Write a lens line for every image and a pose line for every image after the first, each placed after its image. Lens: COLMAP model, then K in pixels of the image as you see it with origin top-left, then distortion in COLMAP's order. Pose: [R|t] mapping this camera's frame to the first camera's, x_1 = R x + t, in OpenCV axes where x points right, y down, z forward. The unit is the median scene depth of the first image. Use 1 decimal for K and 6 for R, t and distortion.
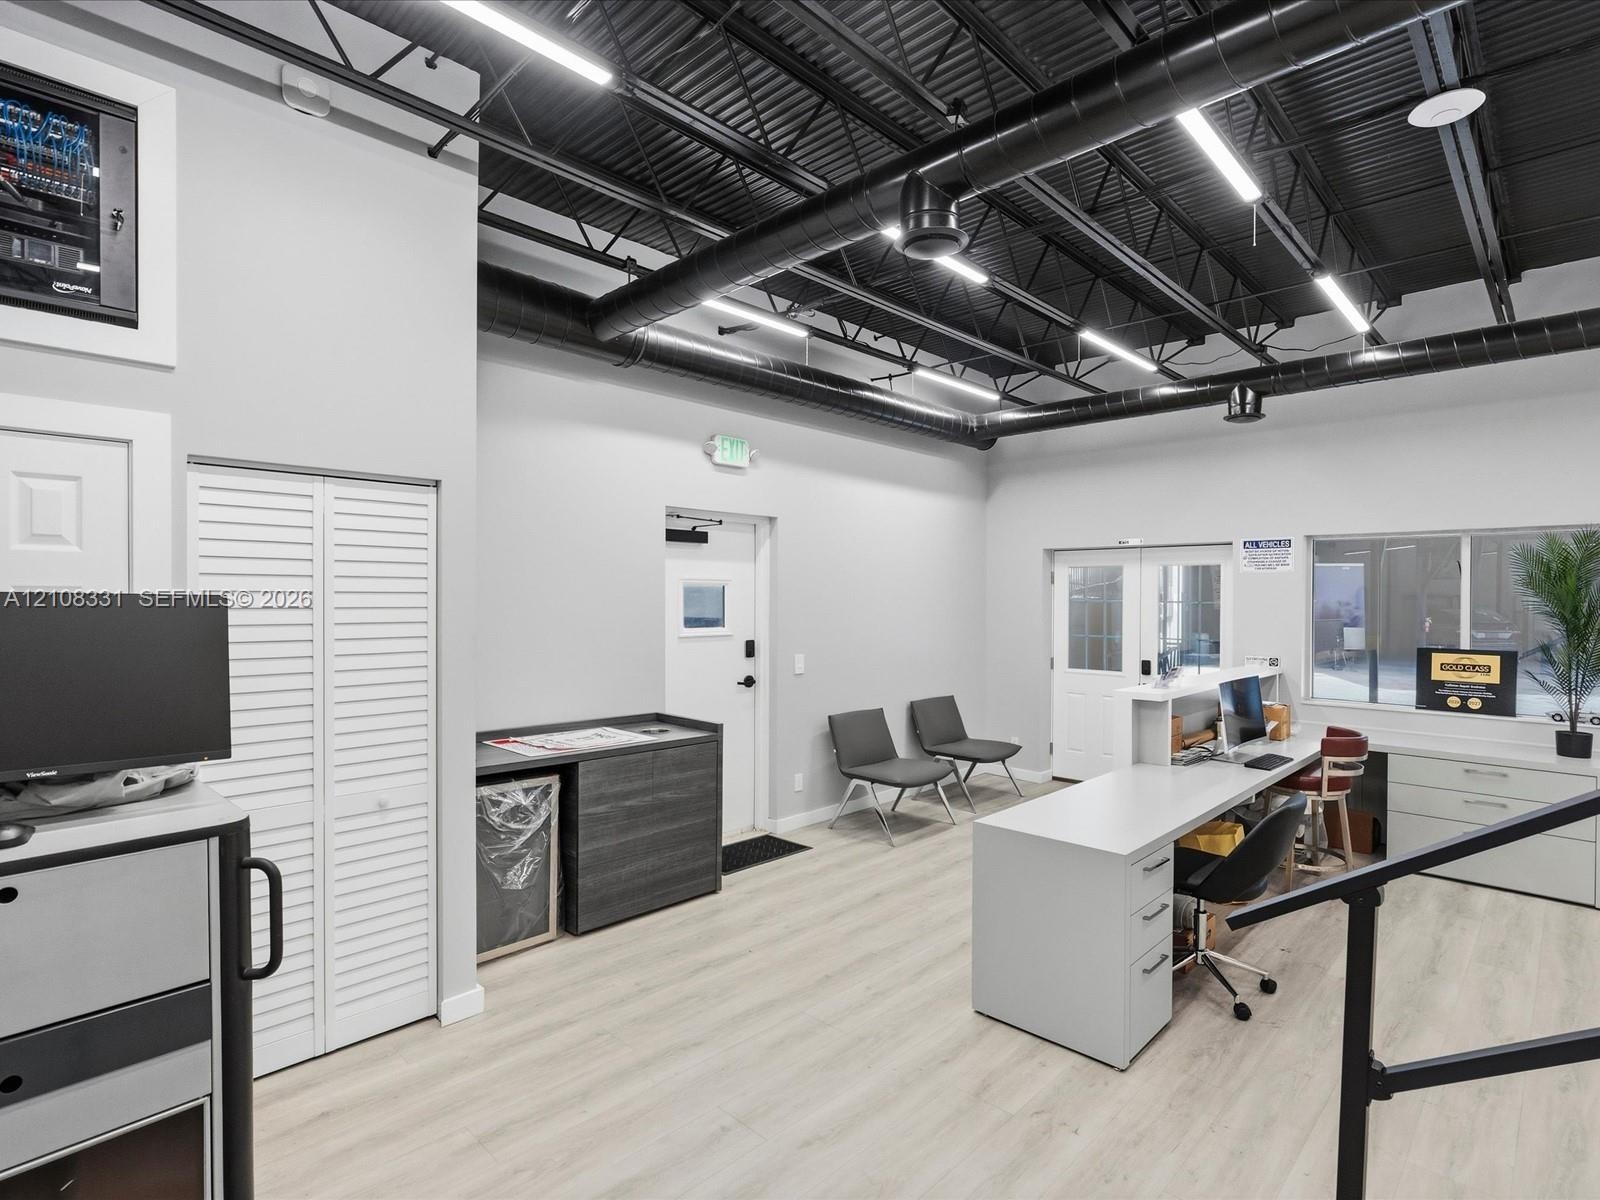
lens RADIAL K [[840.0, 0, 804.0], [0, 840.0, 596.4], [0, 0, 1]] dist [-0.009049, 0.003703]
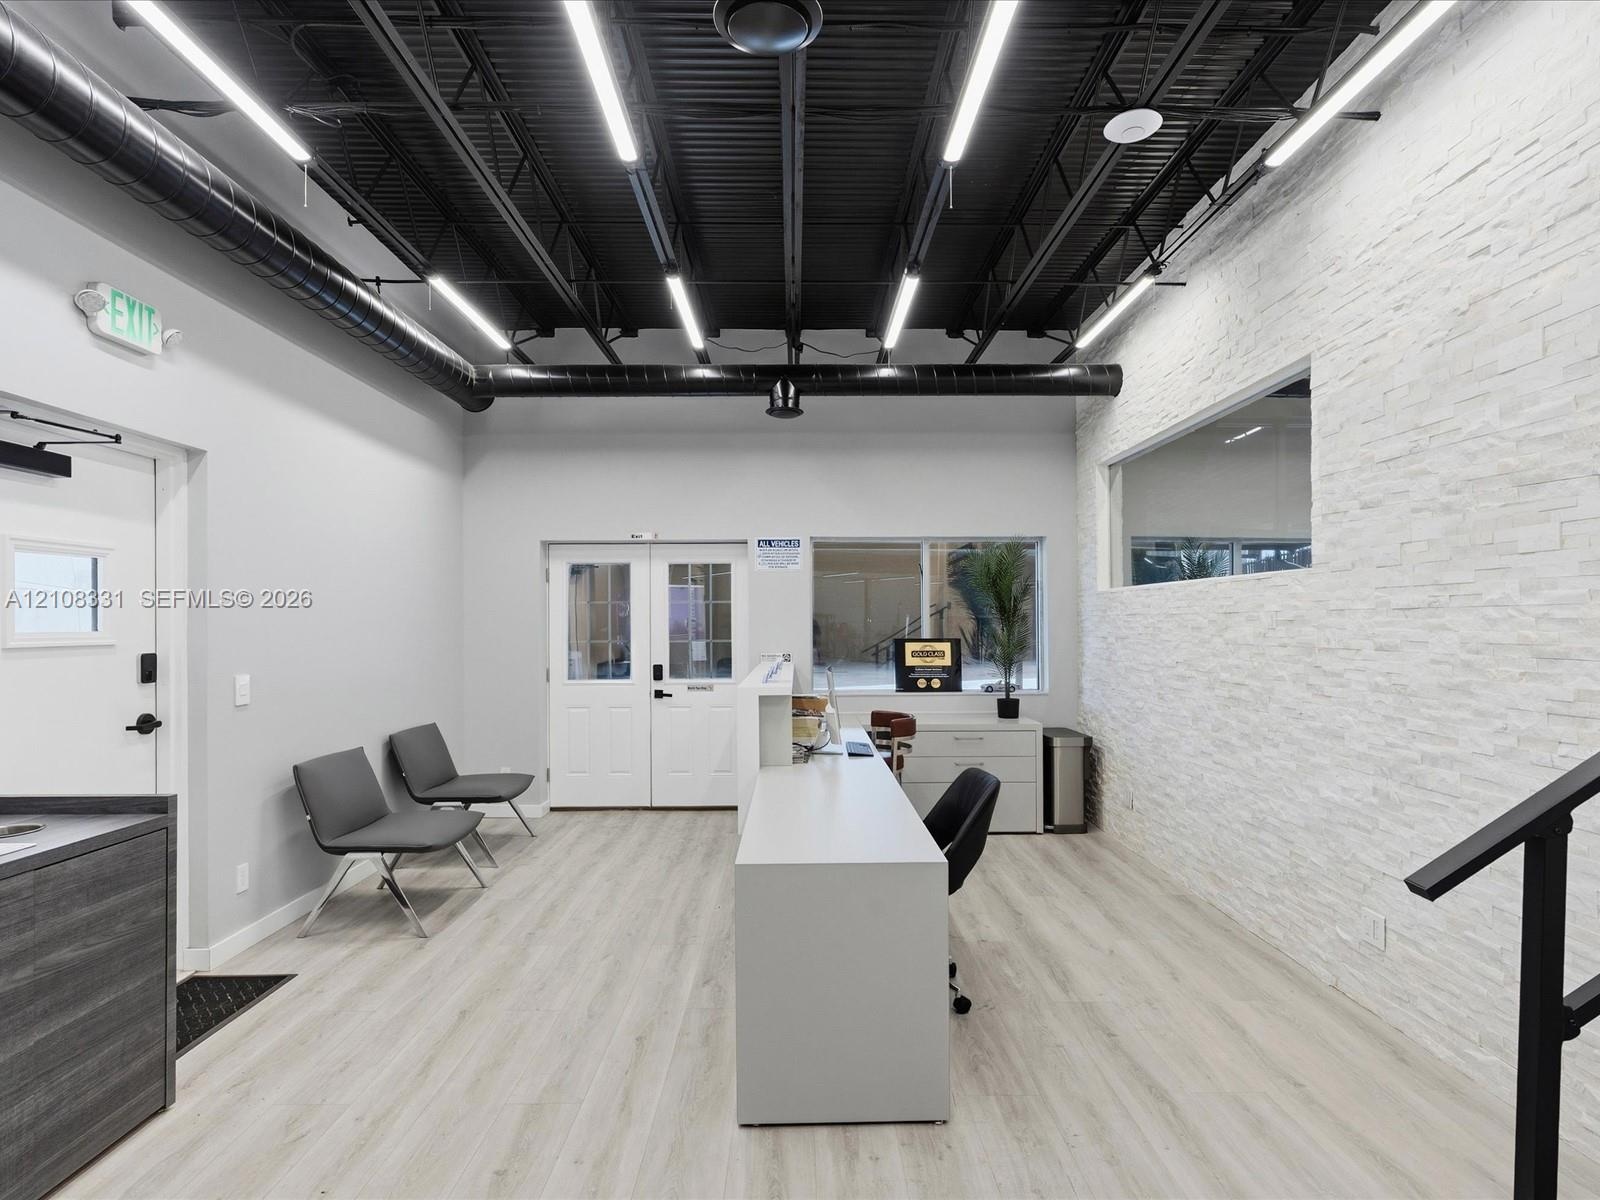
lens RADIAL K [[840.0, 0, 803.9], [0, 840.0, 615.2], [0, 0, 1]] dist [-0.009049, 0.003703]
pose [[0.700142, -0.000789, 0.714003, -0.170642], [0.009265, 0.999925, -0.007981, 0.036309], [-0.713944, 0.012204, 0.700097, 0.277170]]
